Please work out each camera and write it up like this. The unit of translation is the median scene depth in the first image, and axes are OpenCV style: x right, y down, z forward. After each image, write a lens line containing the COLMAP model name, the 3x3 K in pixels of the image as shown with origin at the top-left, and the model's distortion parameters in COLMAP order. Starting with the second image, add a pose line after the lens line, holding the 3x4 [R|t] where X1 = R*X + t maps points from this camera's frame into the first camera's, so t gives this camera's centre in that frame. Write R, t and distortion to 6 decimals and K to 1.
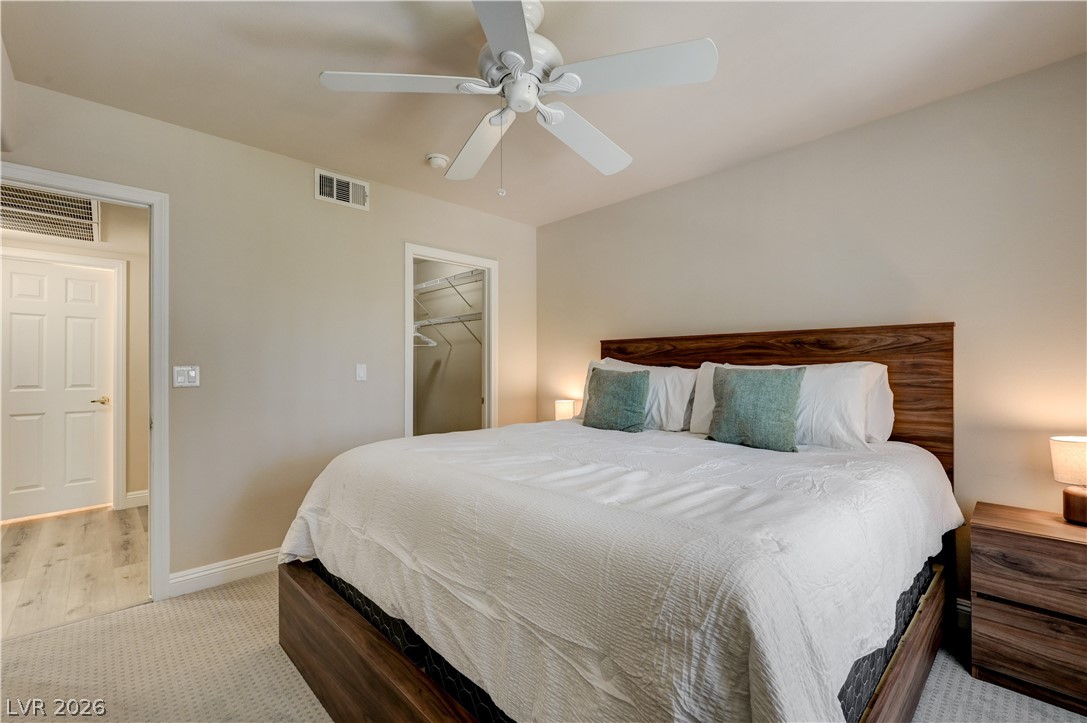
lens RADIAL K [[470.0, 0, 550.4], [0, 470.0, 374.9], [0, 0, 1]] dist [0.003205, 0.000849]
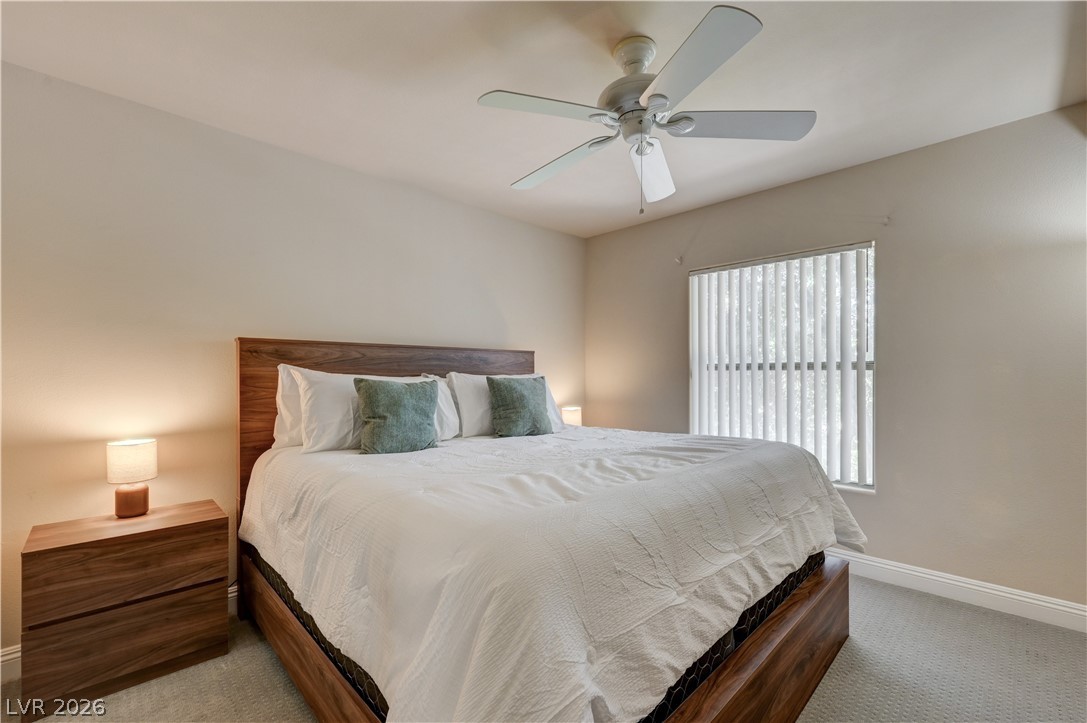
lens RADIAL K [[470.0, 0, 550.4], [0, 470.0, 374.9], [0, 0, 1]] dist [0.003205, 0.000849]
pose [[-0.013208, 0.000632, 0.999913, -0.666019], [0.022030, 0.999757, -0.000341, -0.013668], [-0.999670, 0.022023, -0.013219, 0.694444]]
